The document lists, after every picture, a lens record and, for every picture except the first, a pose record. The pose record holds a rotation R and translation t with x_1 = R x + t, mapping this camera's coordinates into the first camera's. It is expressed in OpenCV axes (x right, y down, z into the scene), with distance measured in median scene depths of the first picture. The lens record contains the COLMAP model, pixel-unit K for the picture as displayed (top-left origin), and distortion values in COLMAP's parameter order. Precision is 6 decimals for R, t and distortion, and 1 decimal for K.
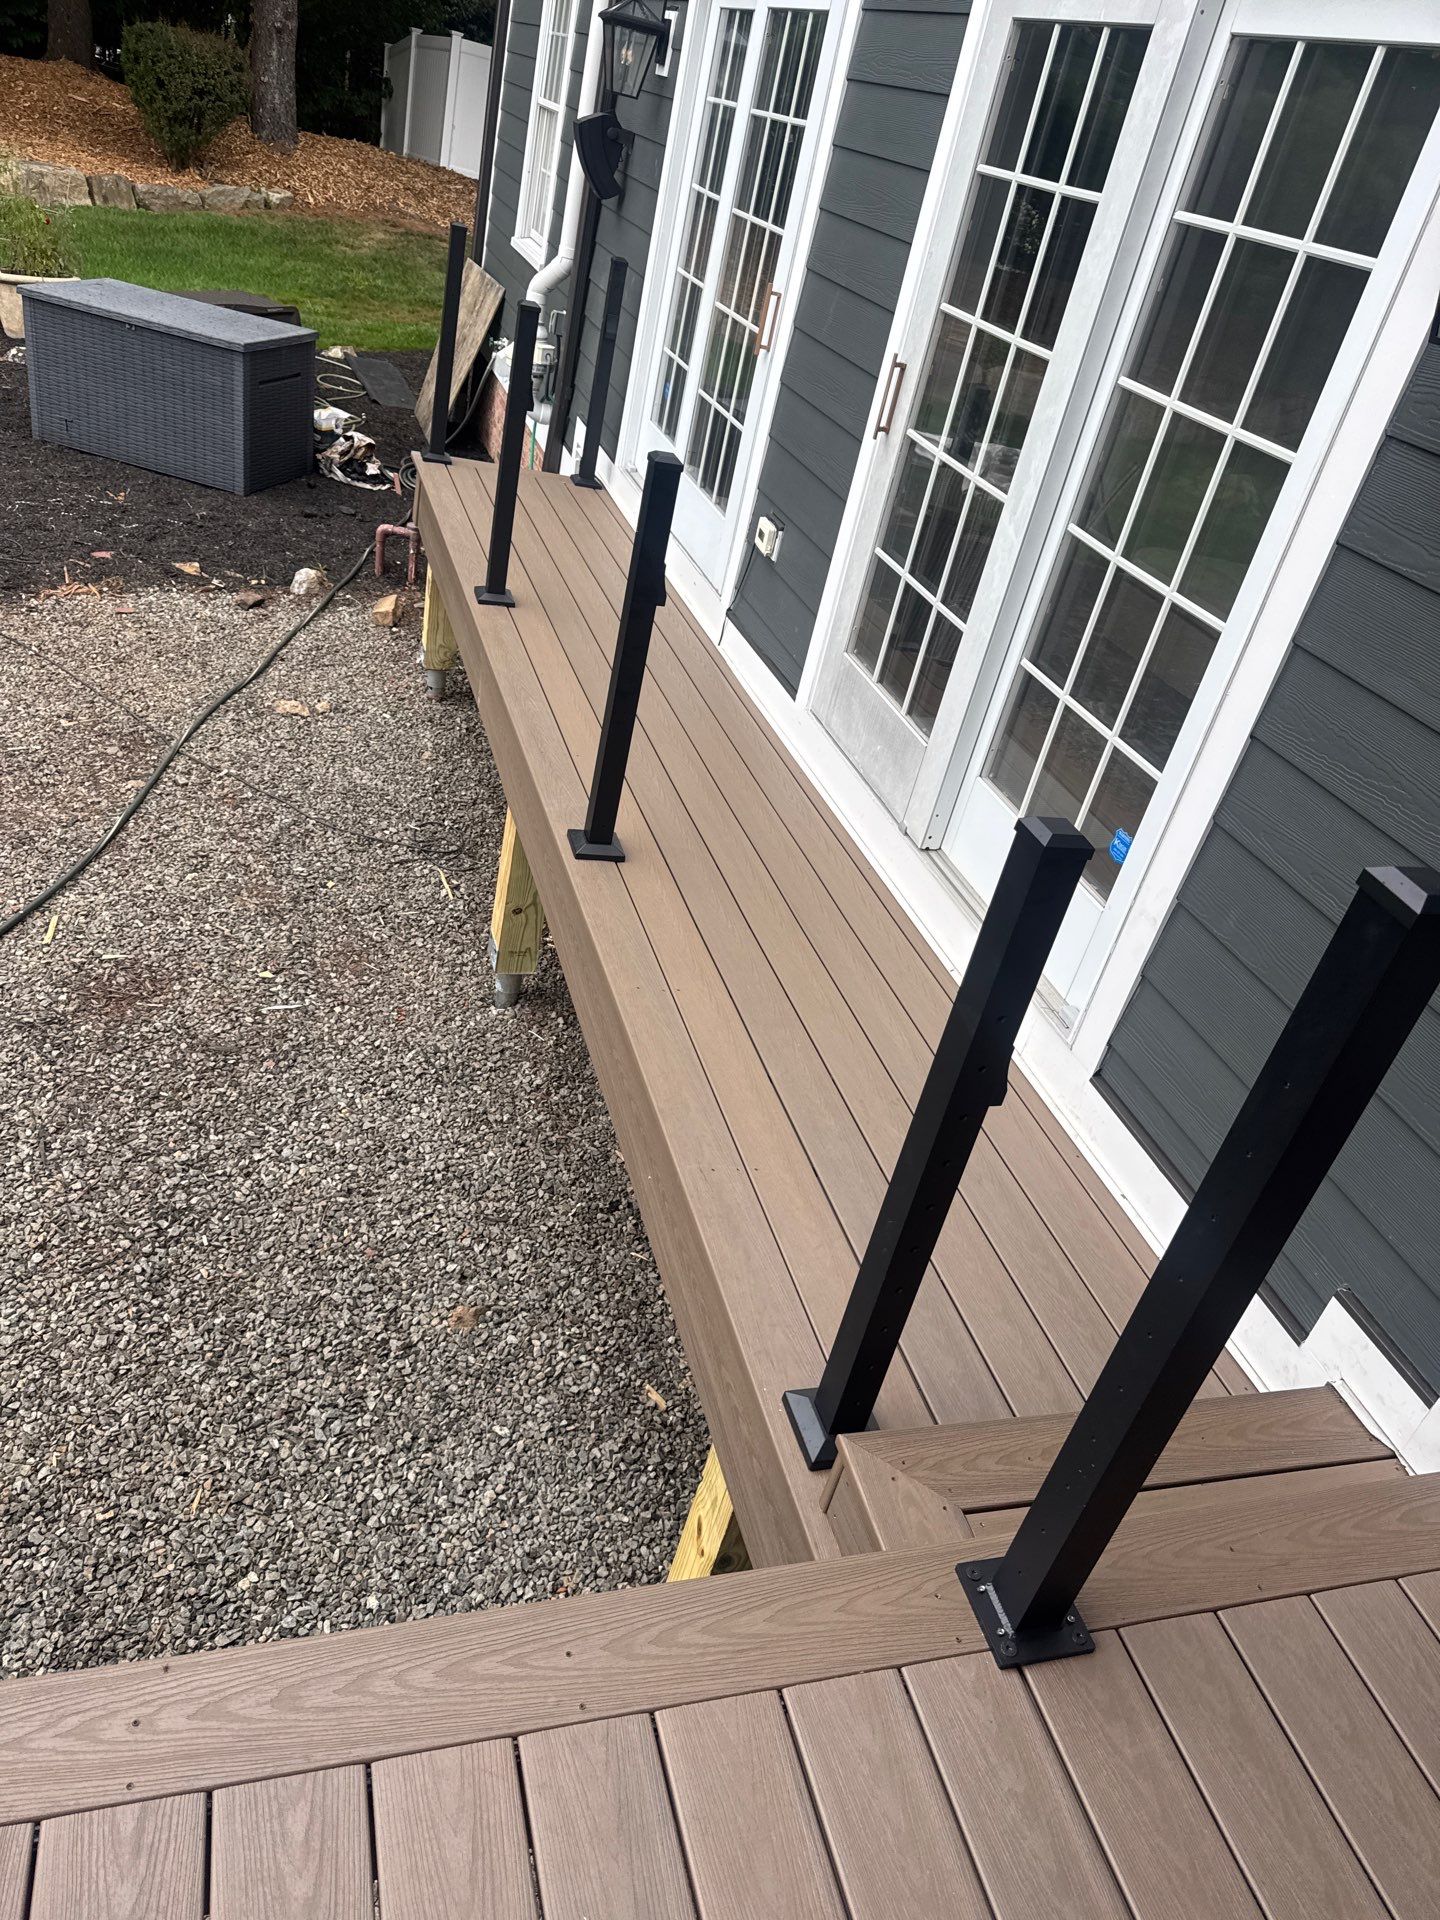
lens RADIAL K [[1360.8, 0, 730.7], [0, 1360.8, 961.1], [0, 0, 1]] dist [0.034808, -0.036740]
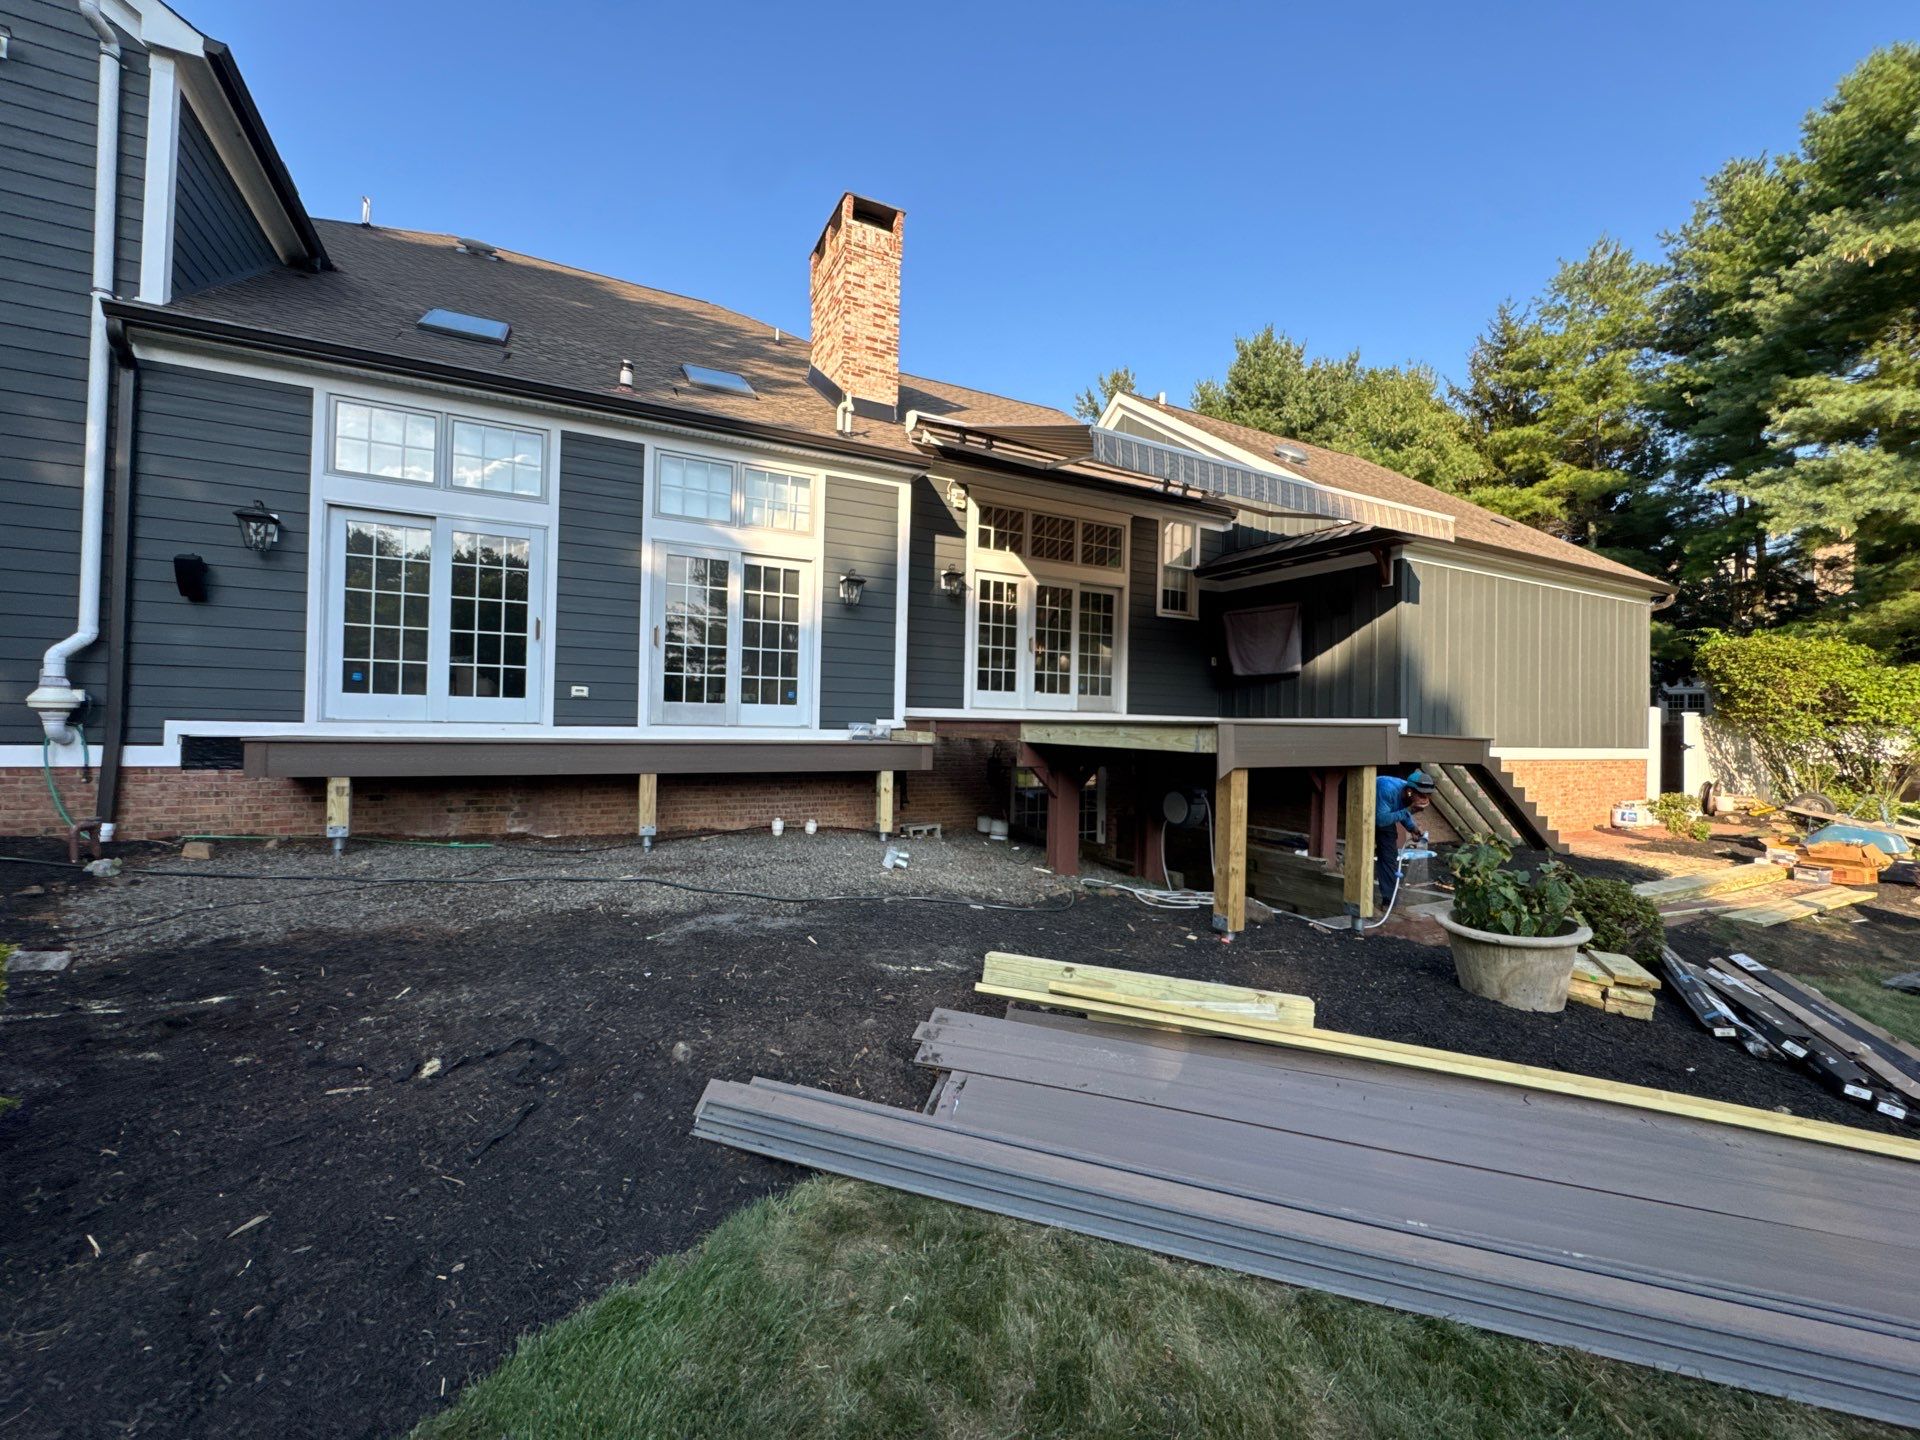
lens RADIAL K [[768.8, 0, 962.6], [0, 768.8, 717.1], [0, 0, 1]] dist [-0.003070, -0.000109]
pose [[-0.176476, -0.206538, 0.962392, -2.079683], [0.470356, 0.841187, 0.266776, -0.376626], [-0.864651, 0.499746, -0.051302, 0.459229]]
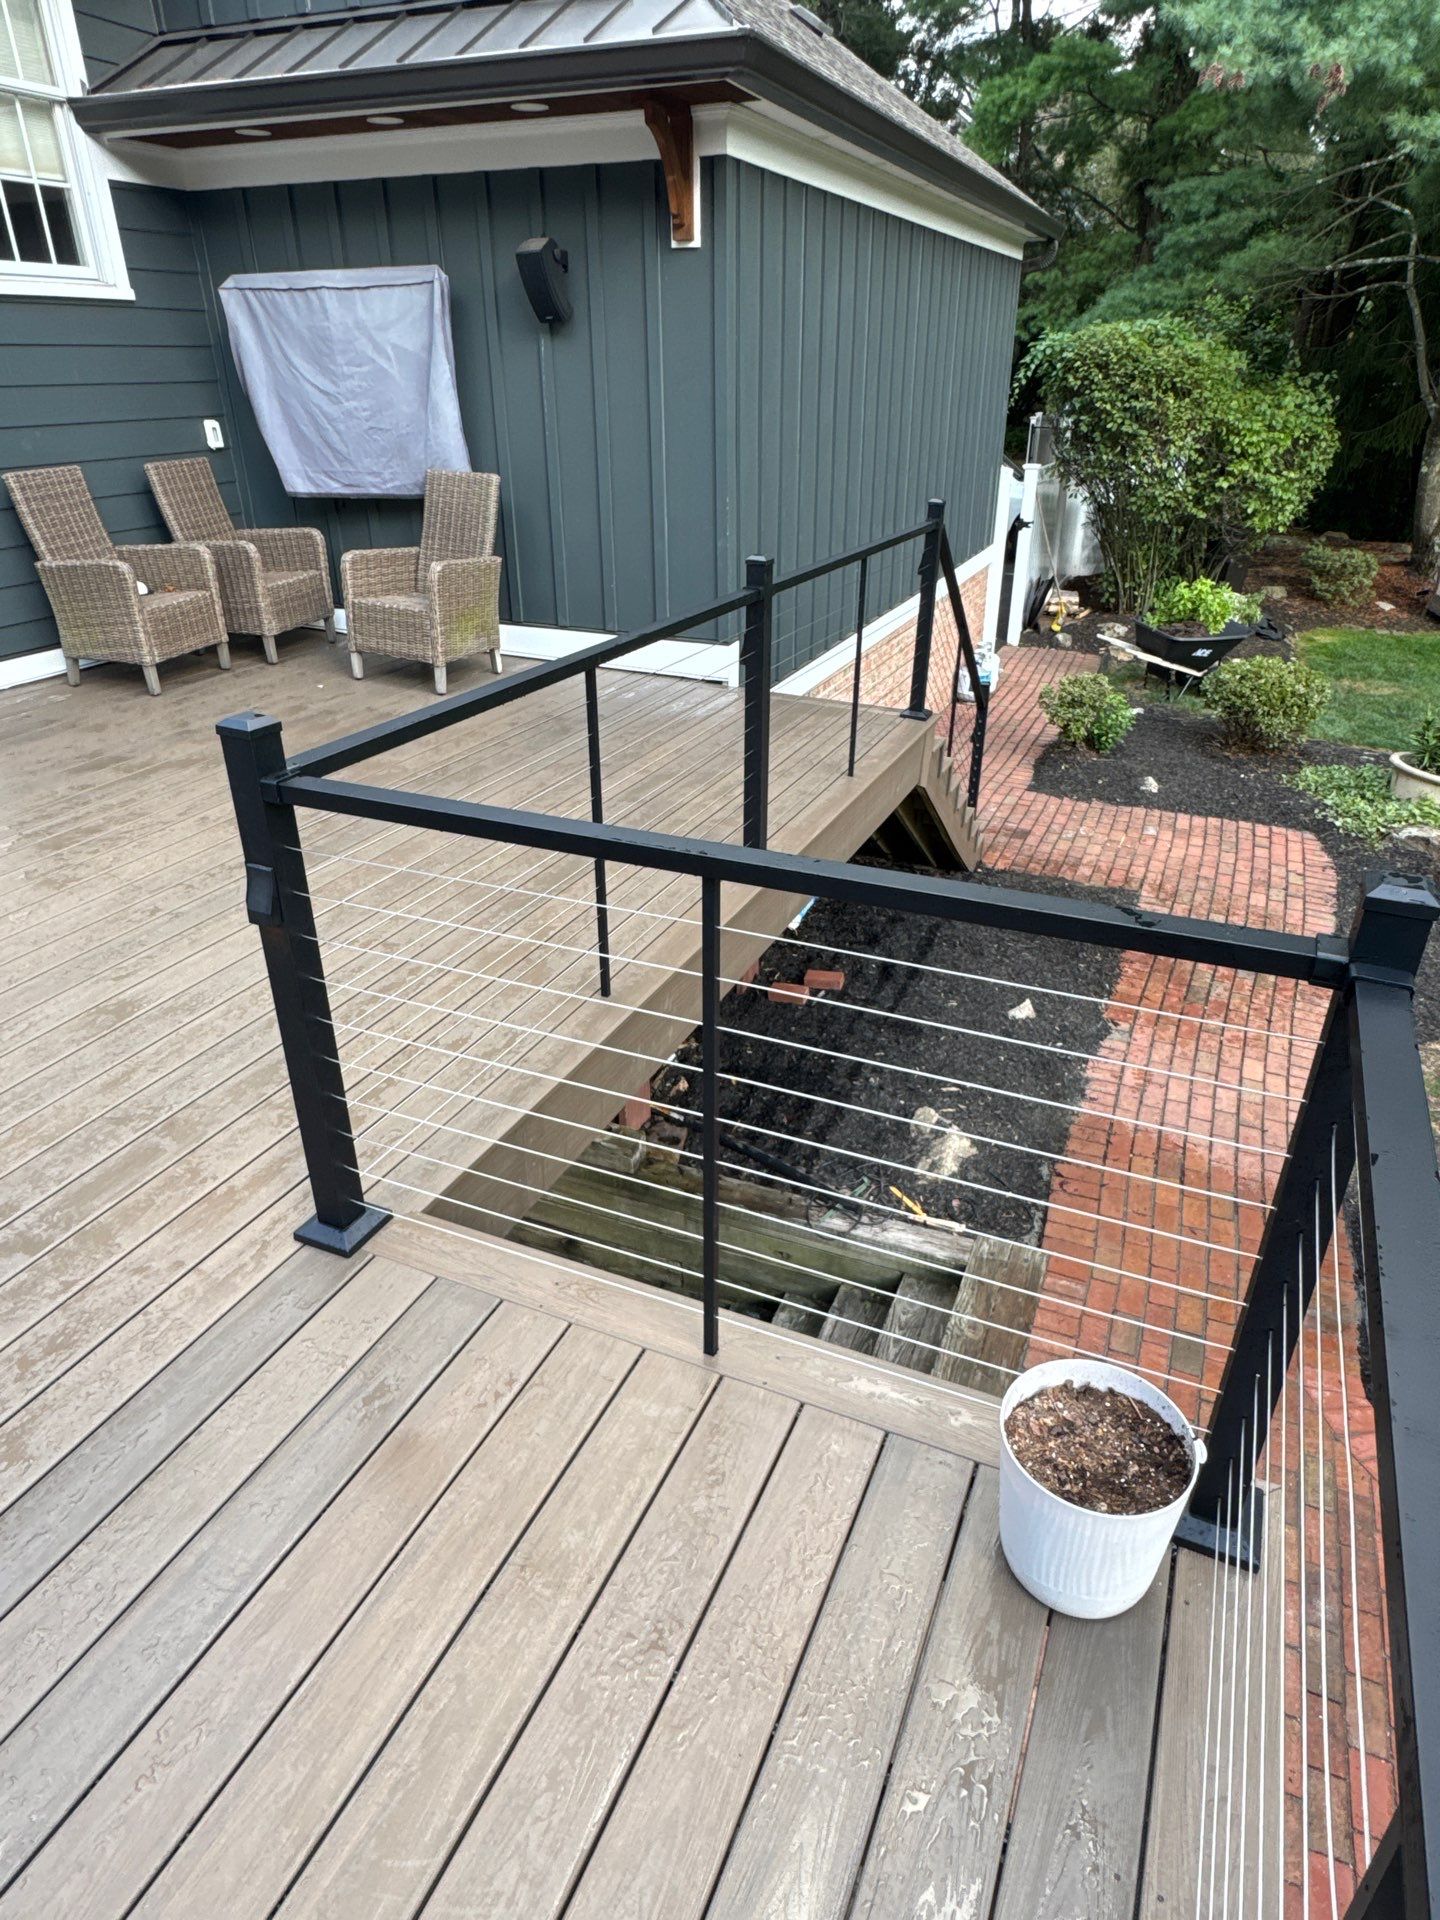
lens RADIAL K [[1127.5, 0, 732.2], [0, 1127.5, 954.9], [0, 0, 1]] dist [-0.000805, 0.000401]
pose [[-0.747646, -0.484422, 0.454269, -0.752167], [0.201329, 0.486514, 0.850159, -0.074090], [-0.632844, 0.727076, -0.266212, -0.238807]]
